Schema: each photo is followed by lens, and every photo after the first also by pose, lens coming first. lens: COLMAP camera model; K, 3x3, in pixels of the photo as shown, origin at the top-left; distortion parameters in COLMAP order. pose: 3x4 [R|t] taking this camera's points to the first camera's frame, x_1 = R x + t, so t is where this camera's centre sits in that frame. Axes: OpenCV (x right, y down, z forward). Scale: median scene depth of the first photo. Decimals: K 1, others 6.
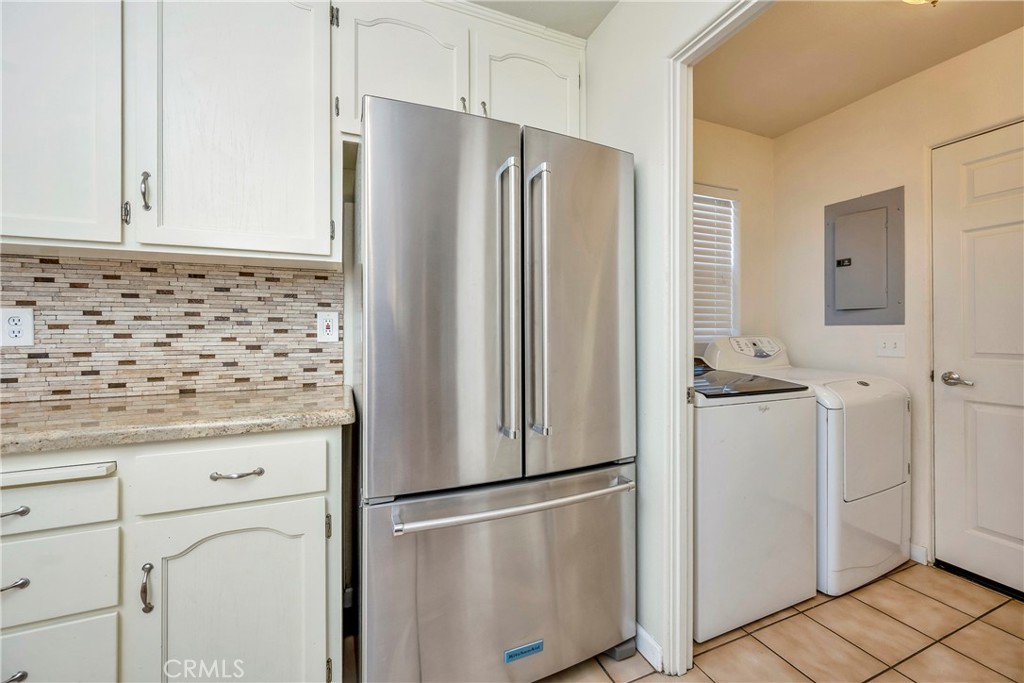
lens RADIAL K [[416.3, 0, 521.0], [0, 416.3, 330.2], [0, 0, 1]] dist [-0.001097, 0.000161]
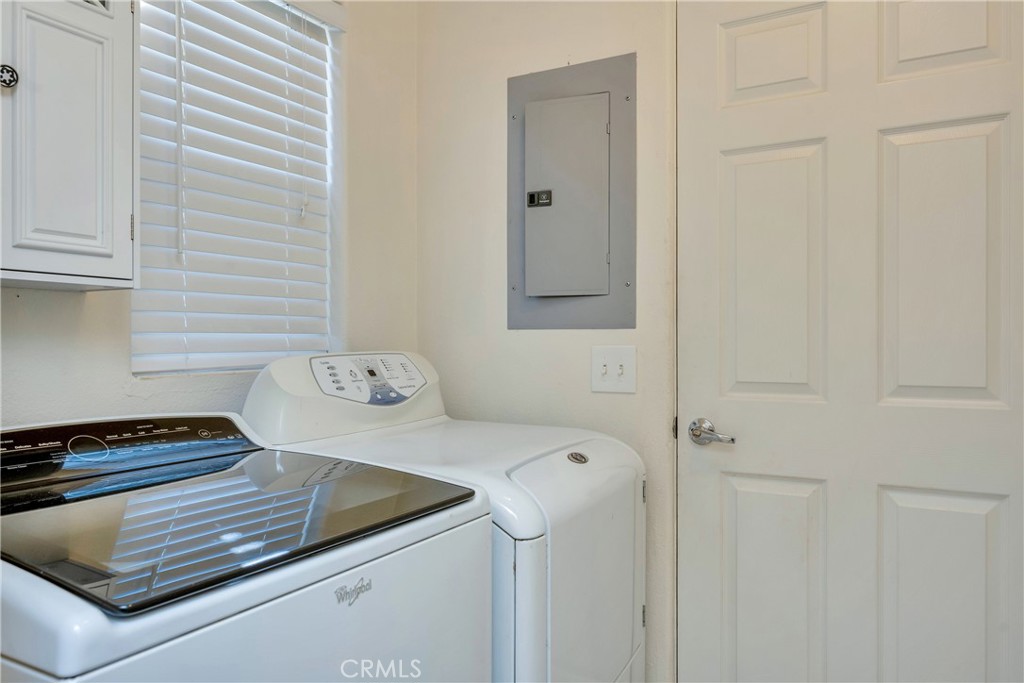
lens RADIAL K [[423.4, 0, 494.0], [0, 423.4, 340.4], [0, 0, 1]] dist [0.000506, 0.000091]
pose [[0.815455, 0.001413, 0.578818, 0.445105], [-0.001971, 0.999998, 0.000336, 0.001447], [-0.578816, -0.001415, 0.815457, 0.625040]]
